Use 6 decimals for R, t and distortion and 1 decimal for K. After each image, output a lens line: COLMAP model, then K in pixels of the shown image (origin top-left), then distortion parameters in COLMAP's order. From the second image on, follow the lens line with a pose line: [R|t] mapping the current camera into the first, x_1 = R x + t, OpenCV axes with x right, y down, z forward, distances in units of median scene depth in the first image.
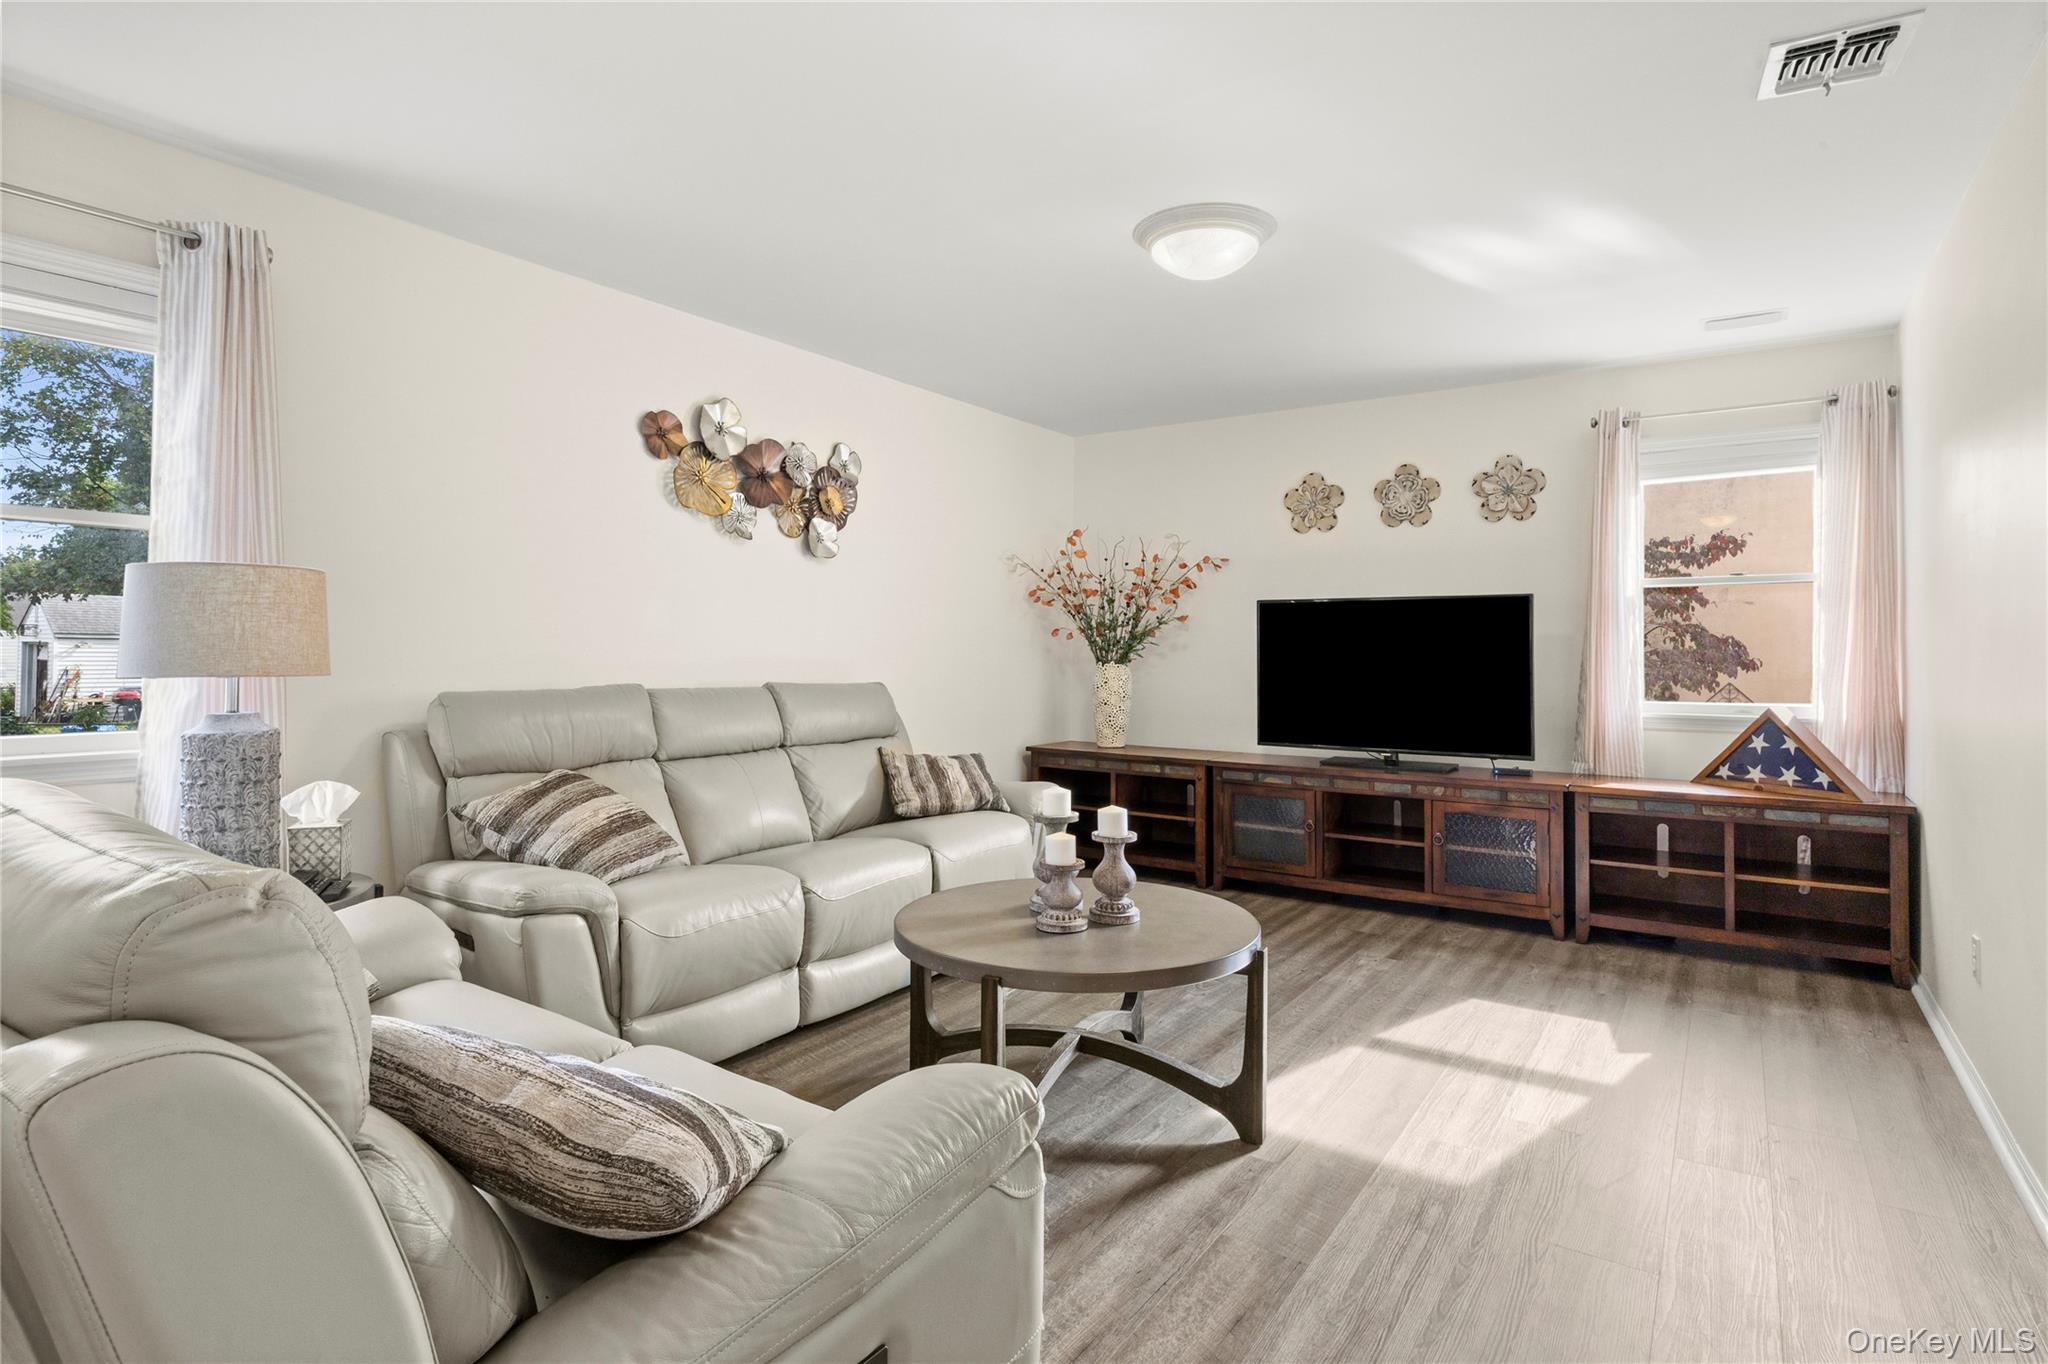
lens RADIAL K [[1024.5, 0, 1023.8], [0, 1024.5, 632.1], [0, 0, 1]] dist [-0.017138, -0.000108]
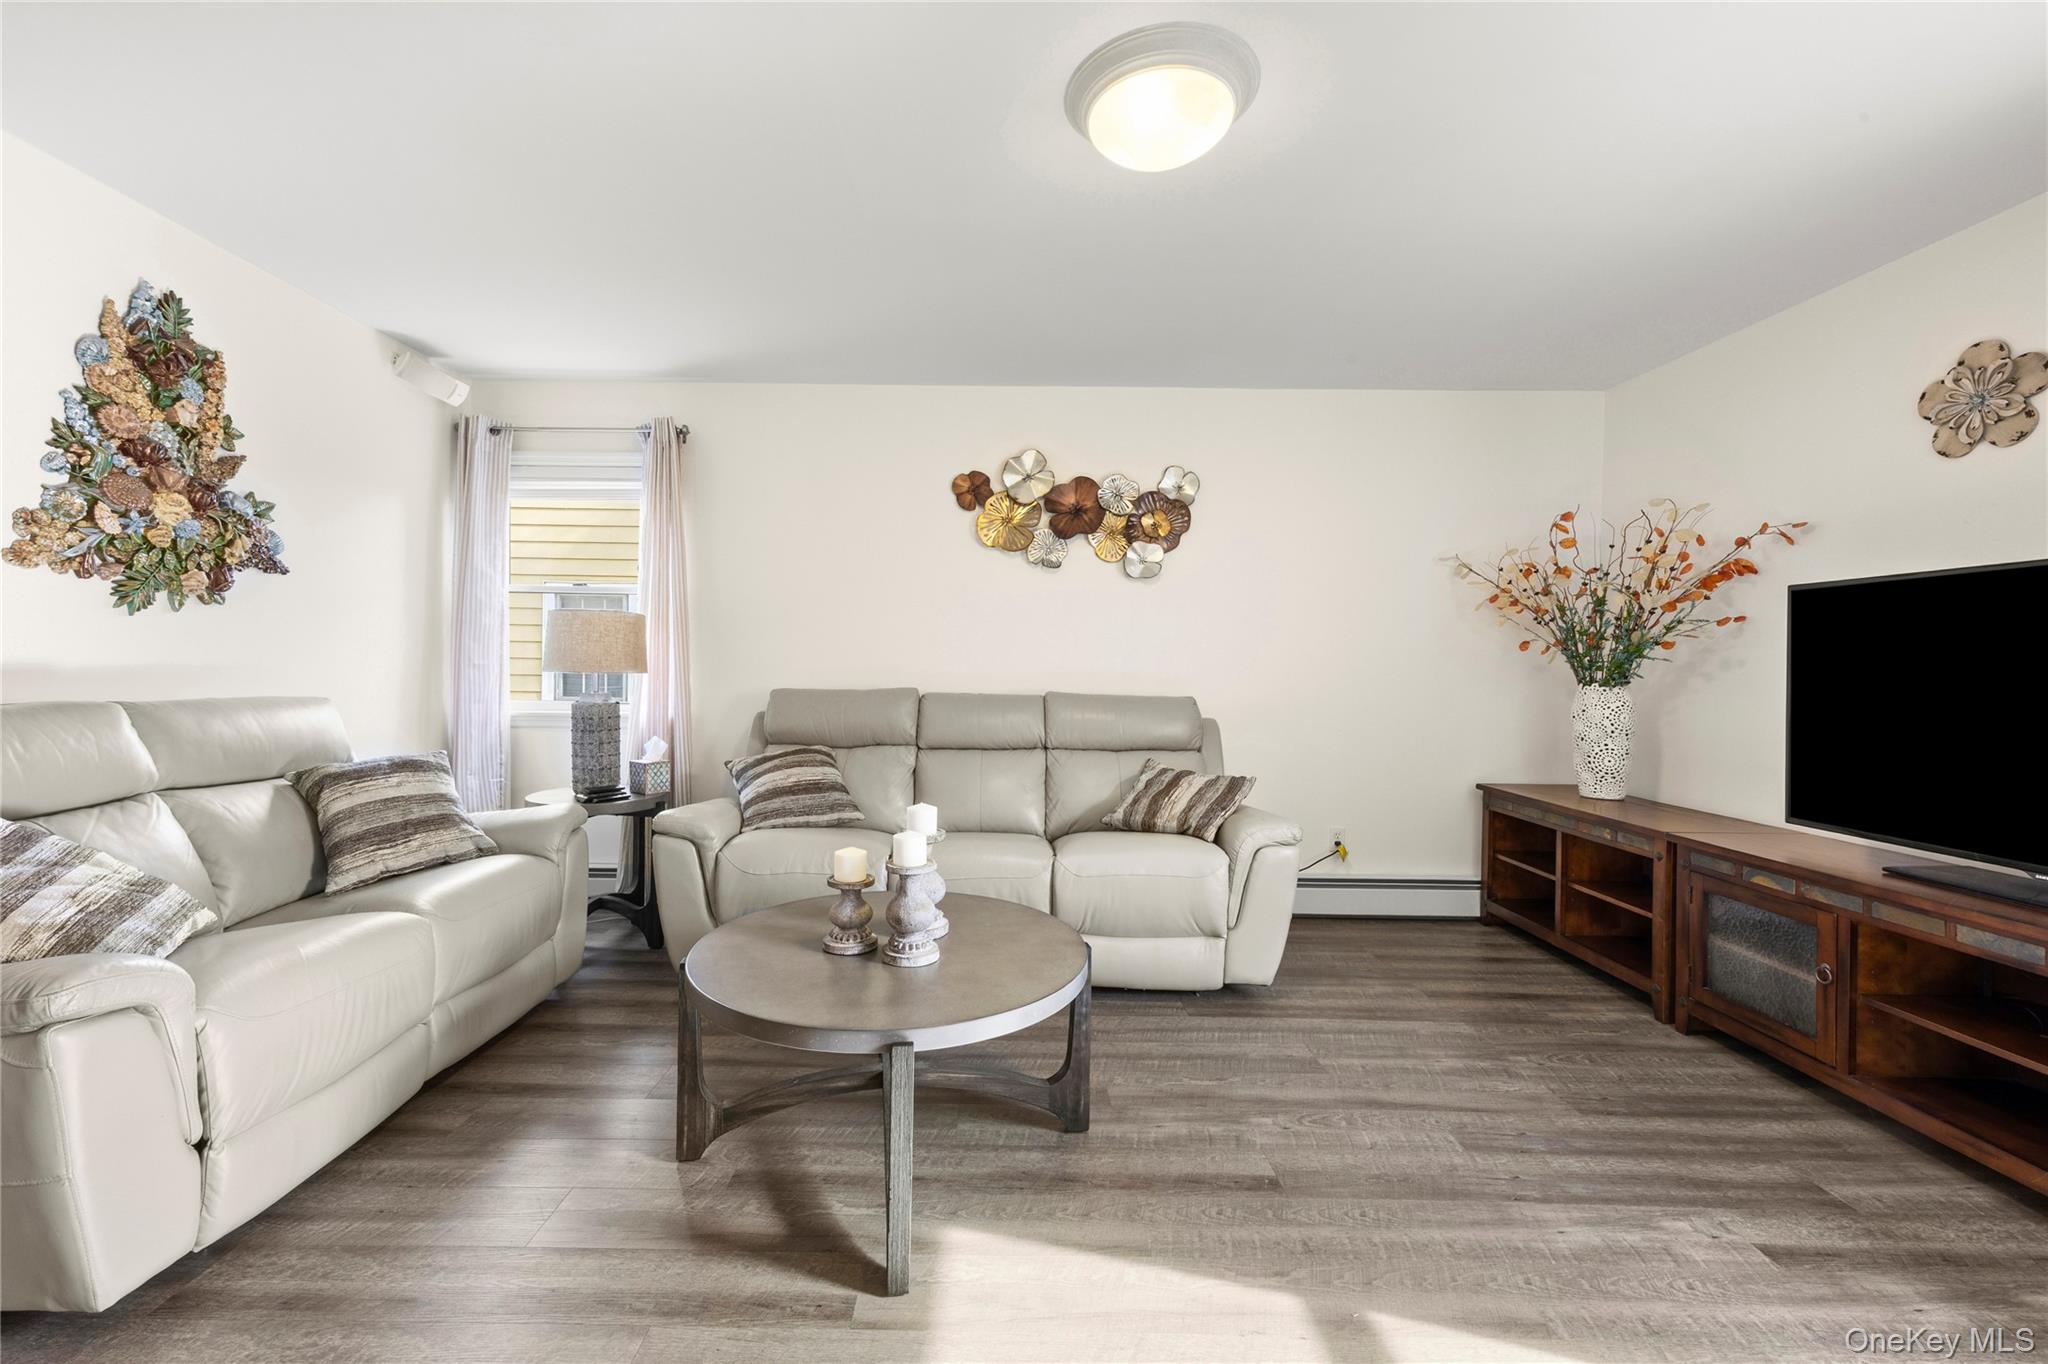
lens RADIAL K [[826.4, 0, 1020.8], [0, 826.4, 670.8], [0, 0, 1]] dist [0.003267, 0.000267]
pose [[0.567601, 0.005491, -0.823286, 0.395660], [0.005026, 0.999936, 0.010135, 0.013451], [0.823289, -0.009890, 0.567537, 0.362235]]
